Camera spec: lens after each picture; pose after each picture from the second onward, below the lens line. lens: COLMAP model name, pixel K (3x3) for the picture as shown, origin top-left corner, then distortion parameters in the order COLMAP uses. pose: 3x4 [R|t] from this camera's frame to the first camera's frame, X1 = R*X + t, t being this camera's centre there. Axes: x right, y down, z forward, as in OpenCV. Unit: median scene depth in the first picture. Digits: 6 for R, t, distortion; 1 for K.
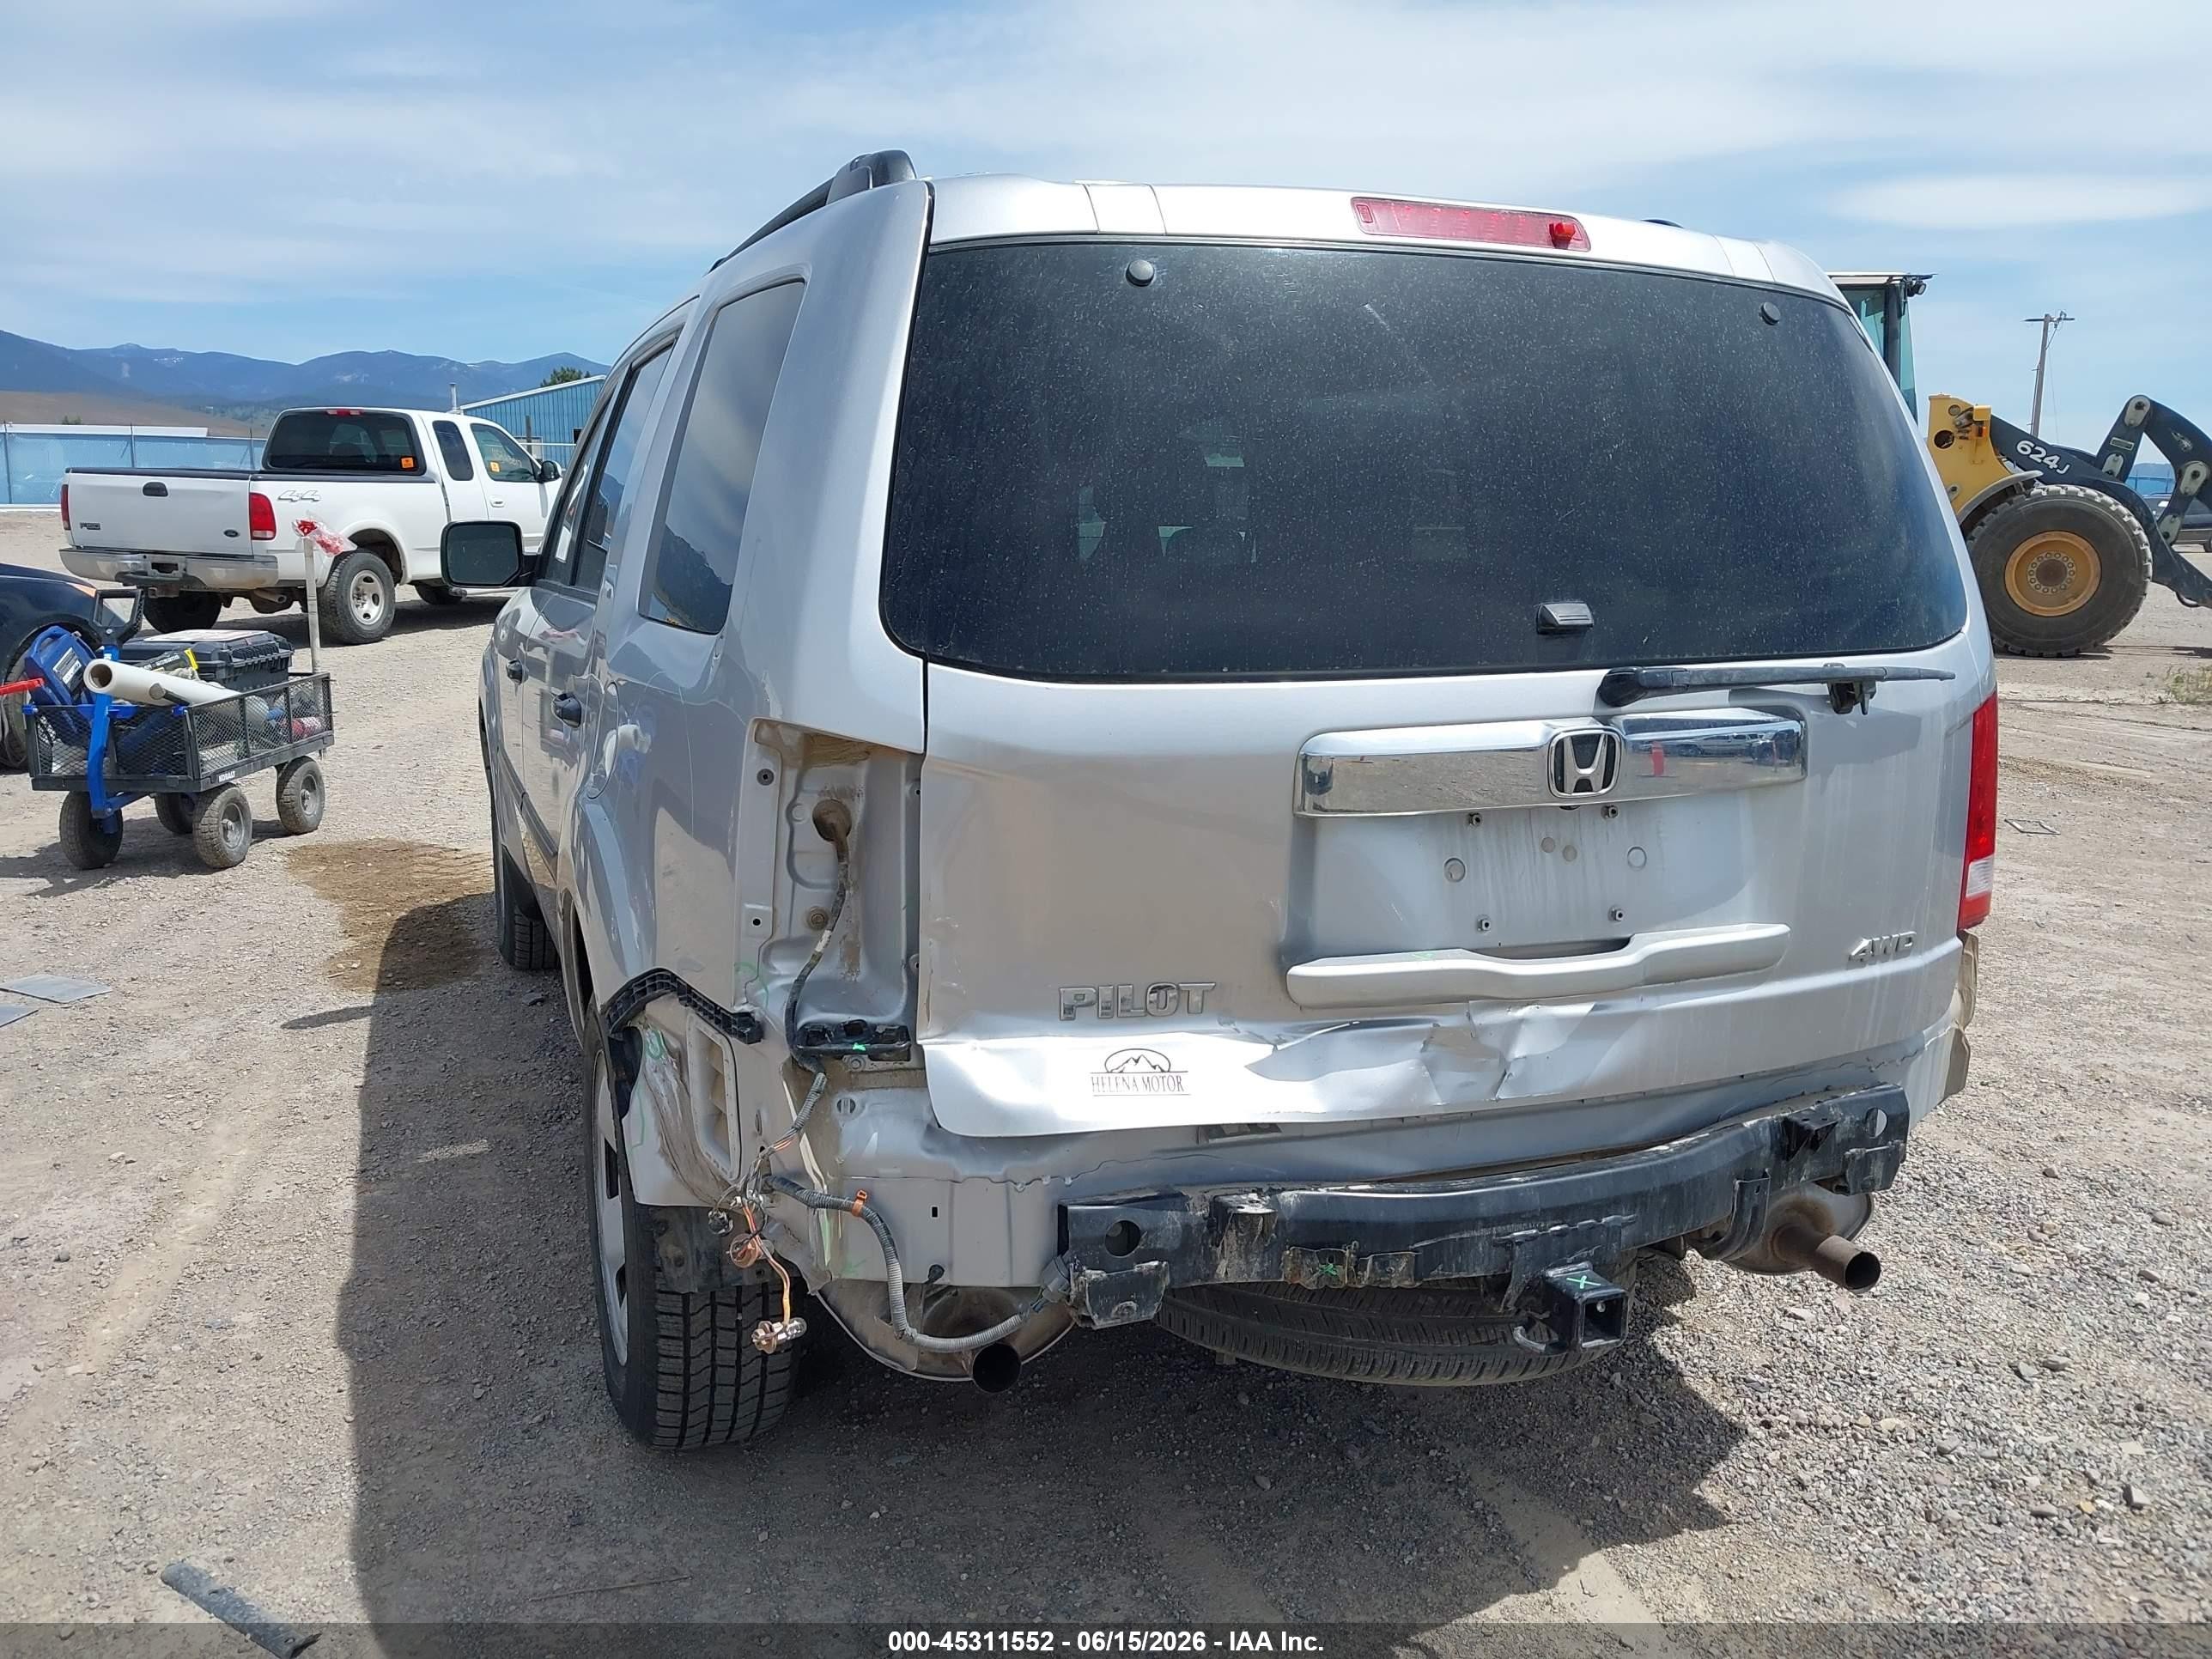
lens RADIAL K [[1746.3, 0, 1102.3], [0, 1746.3, 818.0], [0, 0, 1]] dist [0.026110, -0.037210]
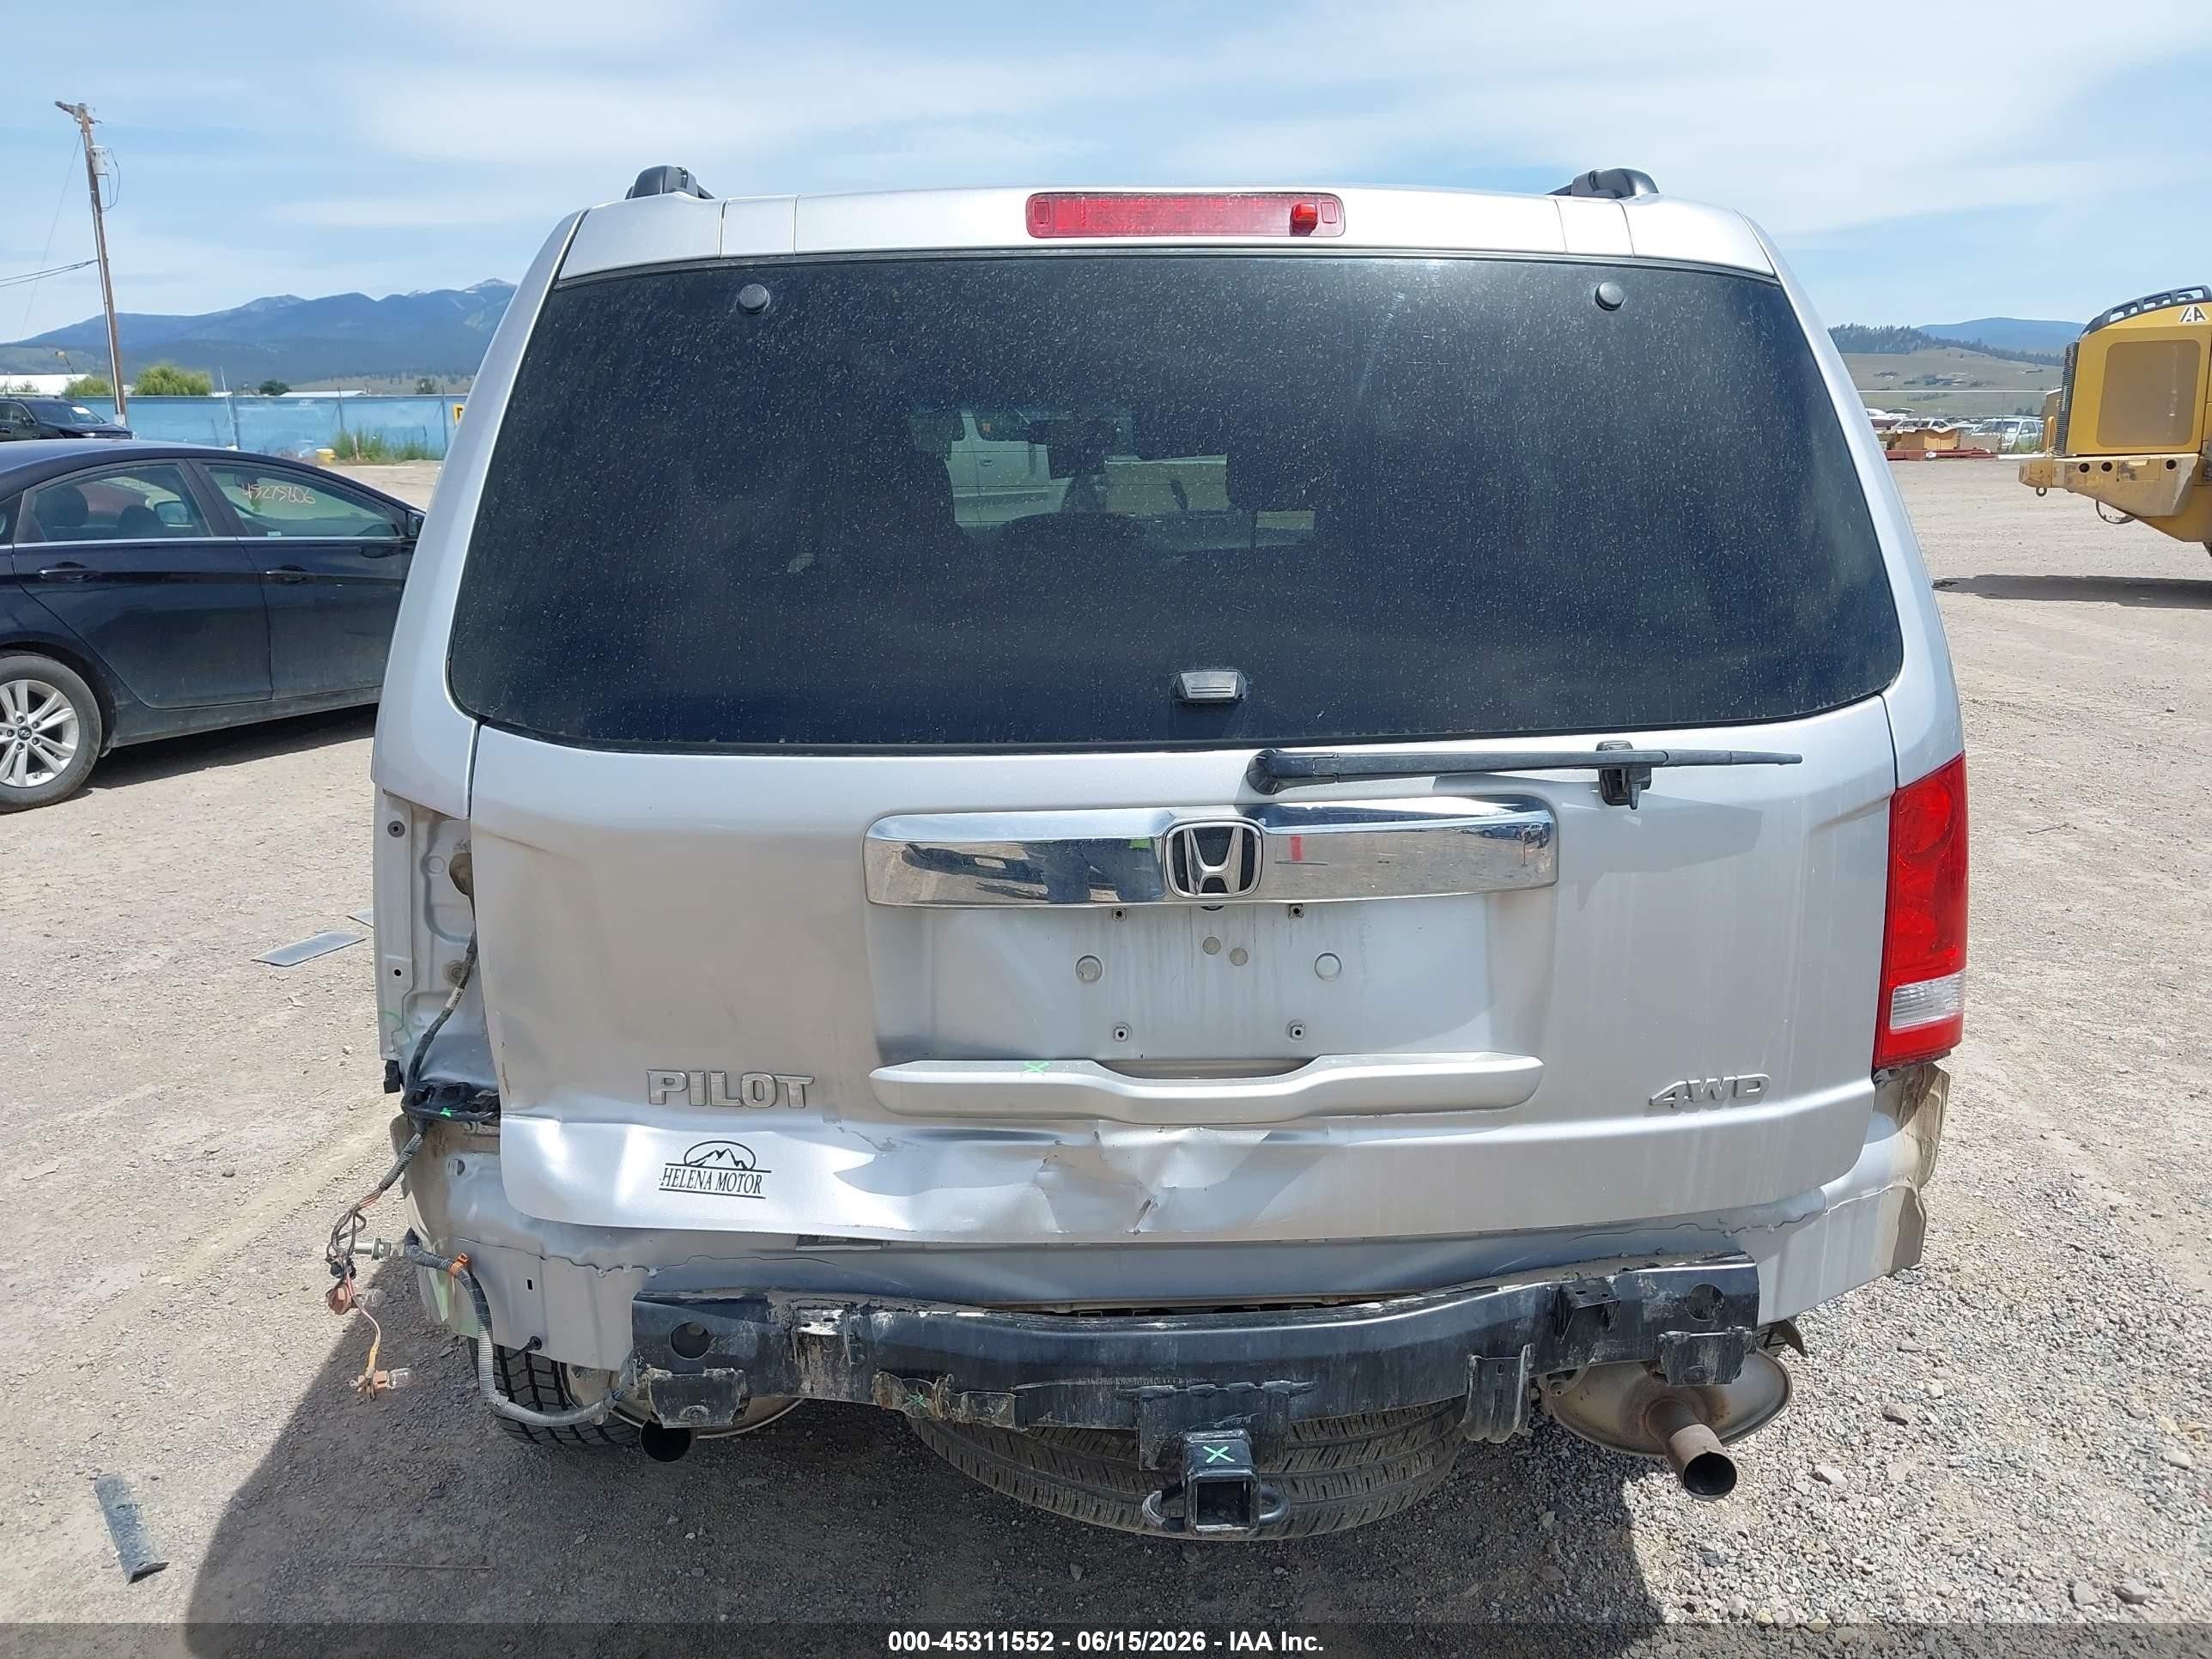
lens RADIAL K [[1746.3, 0, 1104.7], [0, 1746.3, 831.3], [0, 0, 1]] dist [0.026110, -0.037210]
pose [[0.950210, 0.051337, -0.307352, 0.479356], [-0.038483, 0.998118, 0.047742, -0.082674], [0.309225, -0.033537, 0.950397, 0.174586]]
